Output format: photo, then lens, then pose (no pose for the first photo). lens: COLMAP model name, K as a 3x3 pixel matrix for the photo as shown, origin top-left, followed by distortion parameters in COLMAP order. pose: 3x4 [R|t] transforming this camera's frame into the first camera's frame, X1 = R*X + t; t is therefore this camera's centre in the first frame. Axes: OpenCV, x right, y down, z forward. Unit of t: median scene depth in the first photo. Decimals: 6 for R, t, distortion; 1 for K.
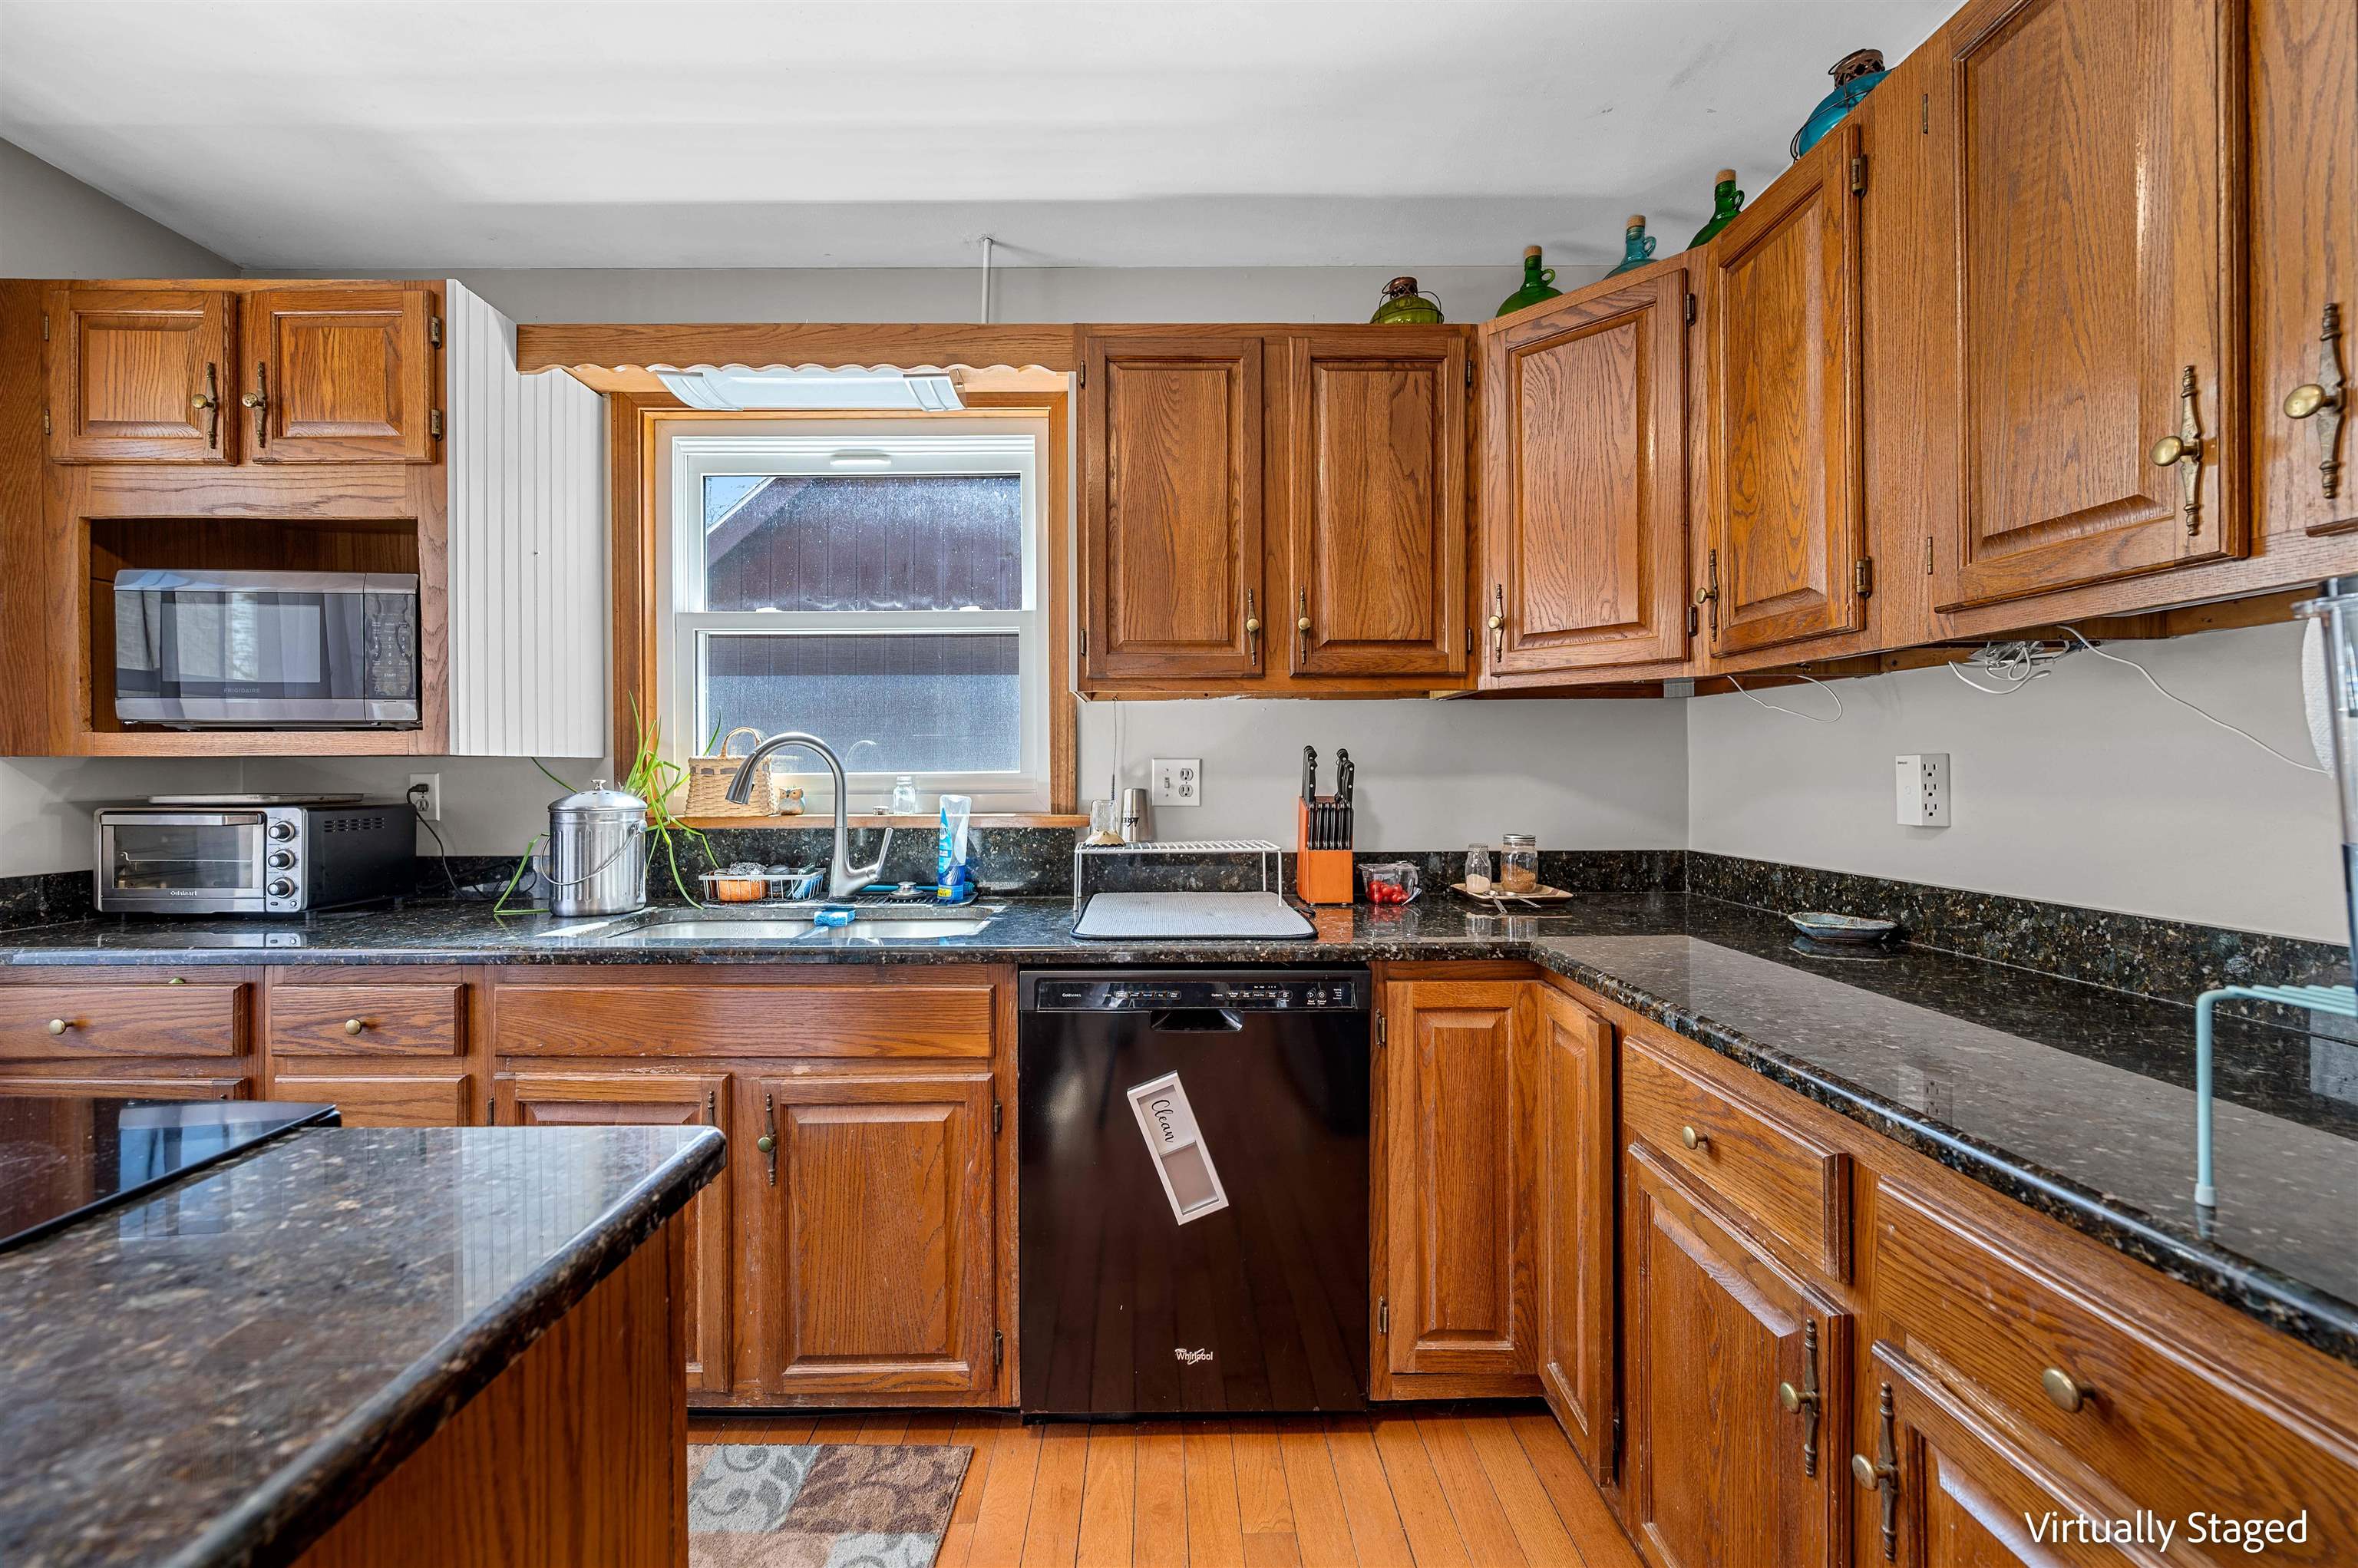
lens RADIAL K [[944.9, 0, 1174.0], [0, 944.9, 771.6], [0, 0, 1]] dist [0.000404, 0.000060]
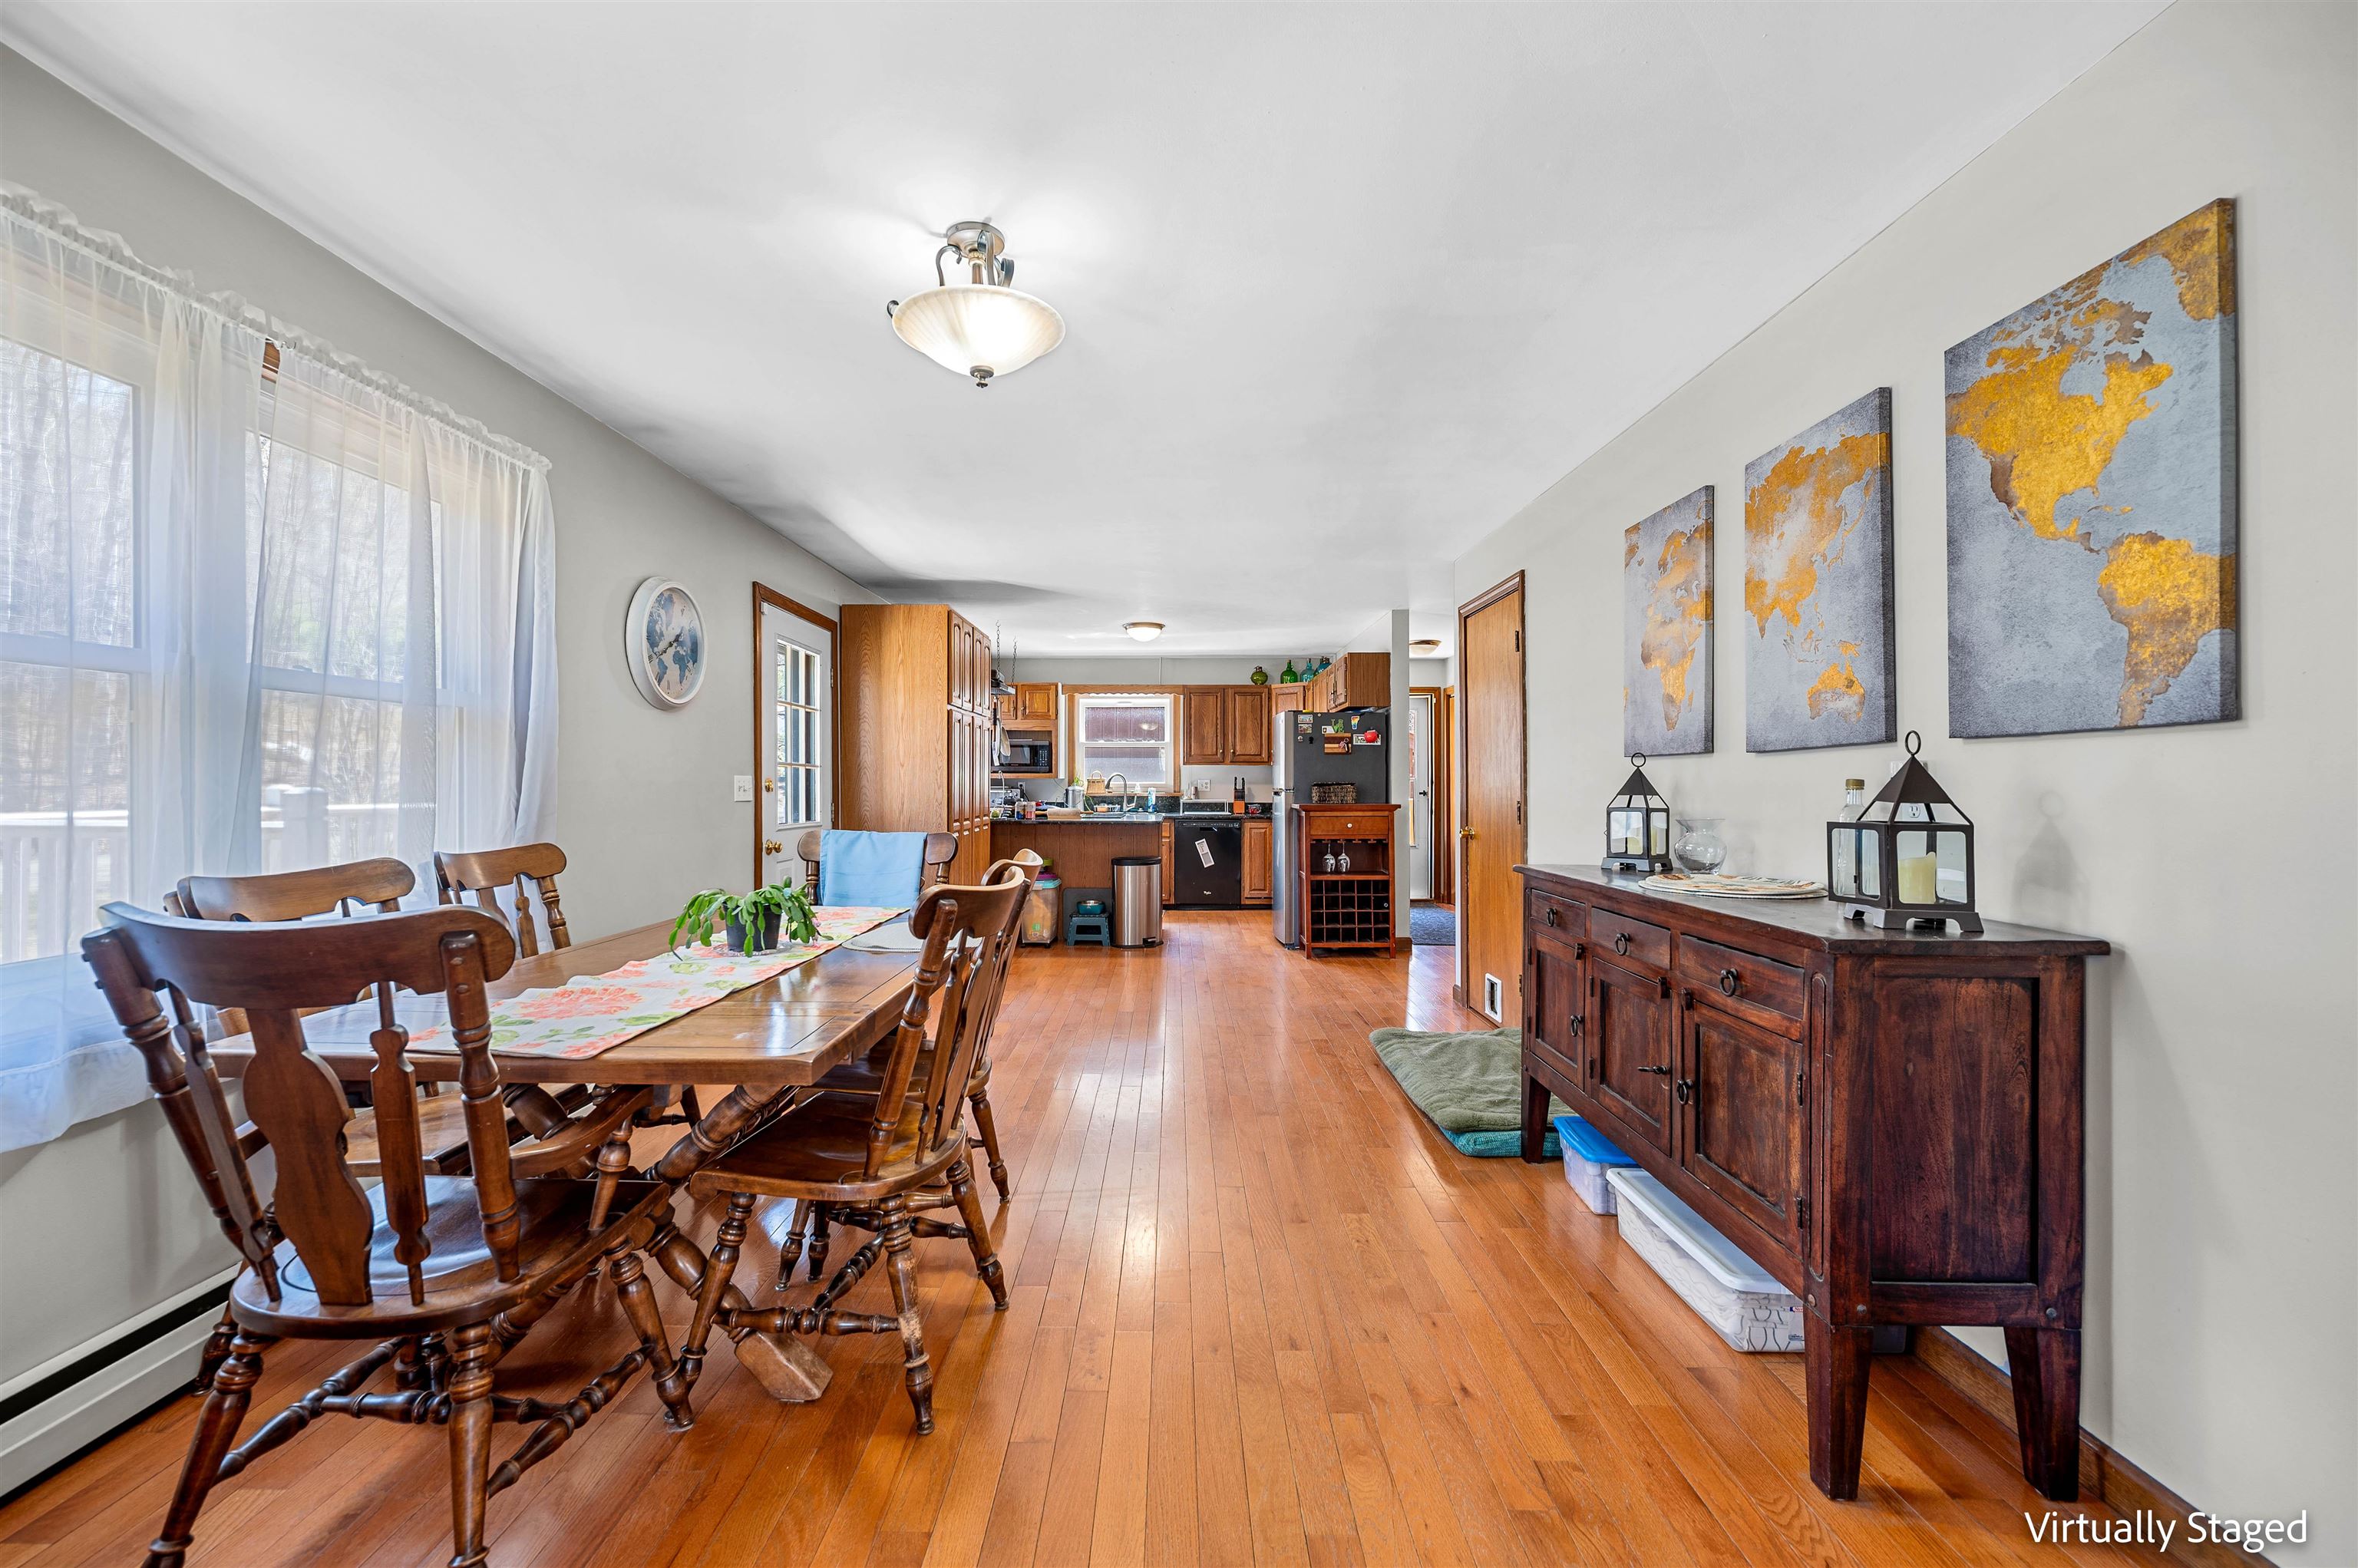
lens RADIAL K [[944.9, 0, 1178.1], [0, 944.9, 778.0], [0, 0, 1]] dist [0.000404, 0.000060]
pose [[0.999827, 0.007296, -0.017095, -0.046856], [-0.007319, 0.999972, -0.001284, -0.016220], [0.017085, 0.001409, 0.999853, -3.593432]]
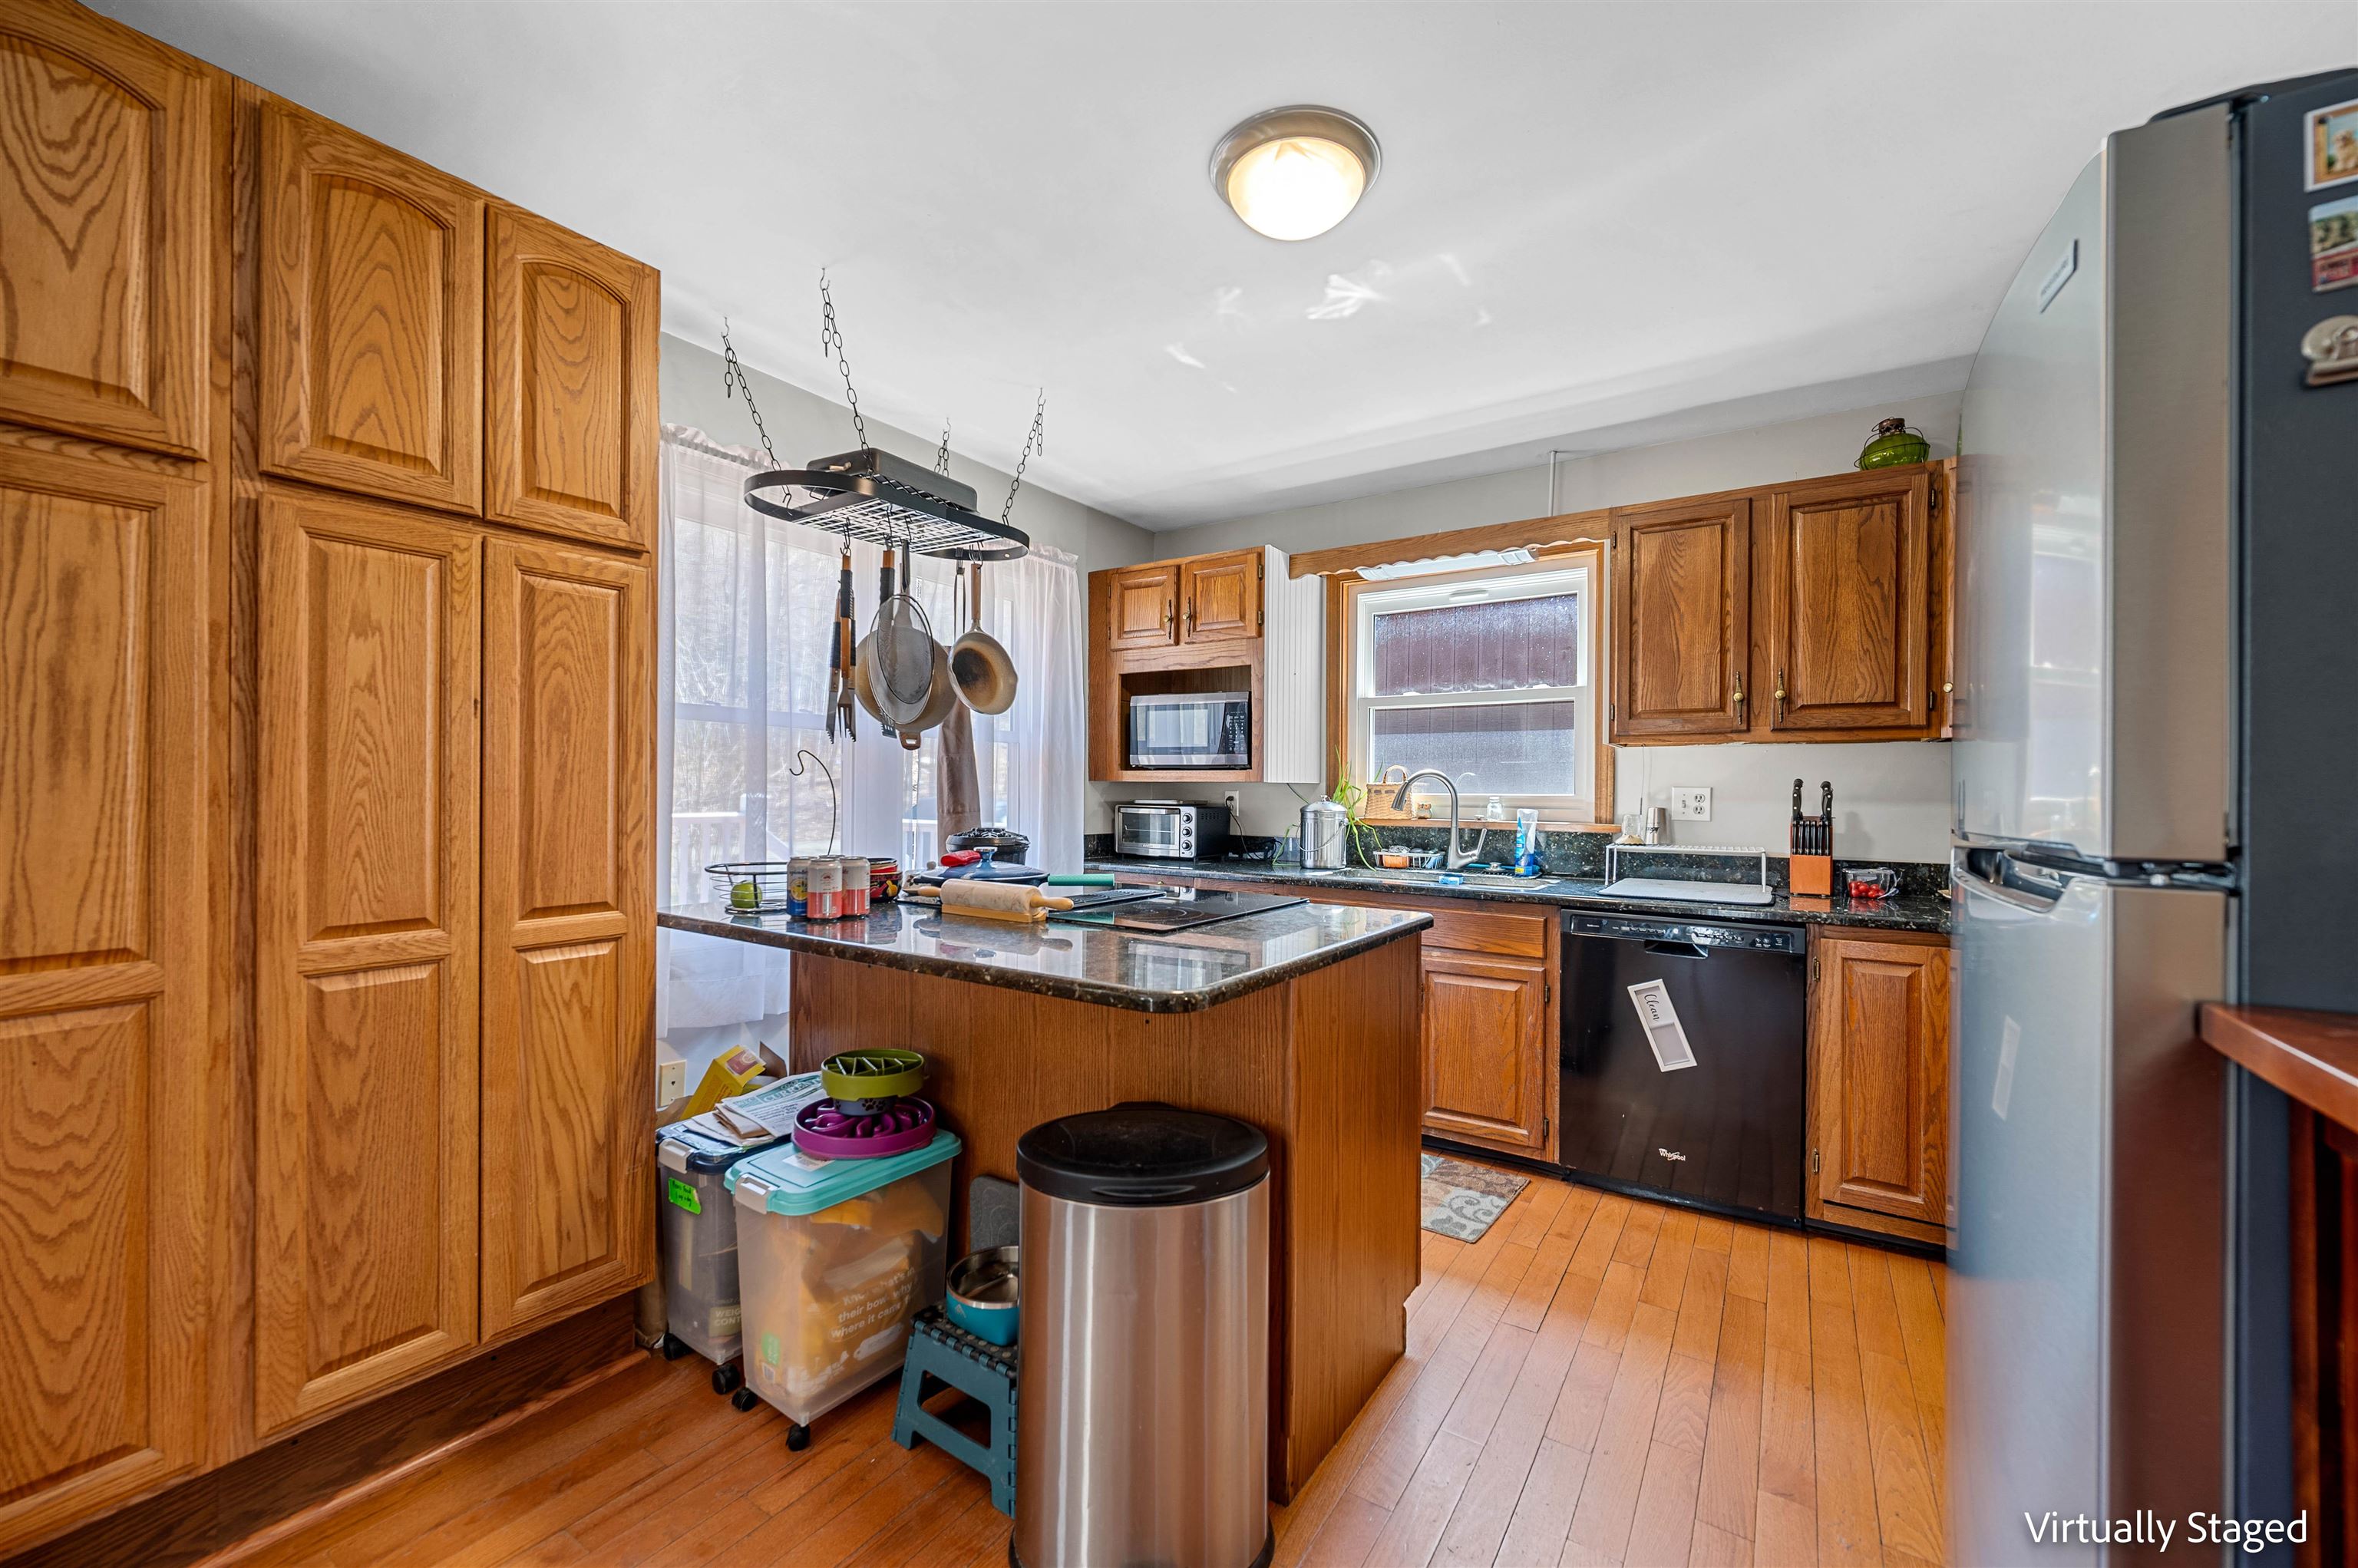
lens RADIAL K [[944.9, 0, 1162.0], [0, 944.9, 784.5], [0, 0, 1]] dist [0.000404, 0.000060]
pose [[0.816056, 0.008736, -0.577906, 0.200000], [-0.013269, 0.999905, -0.003622, -0.002165], [0.577820, 0.010624, 0.816095, -0.704063]]
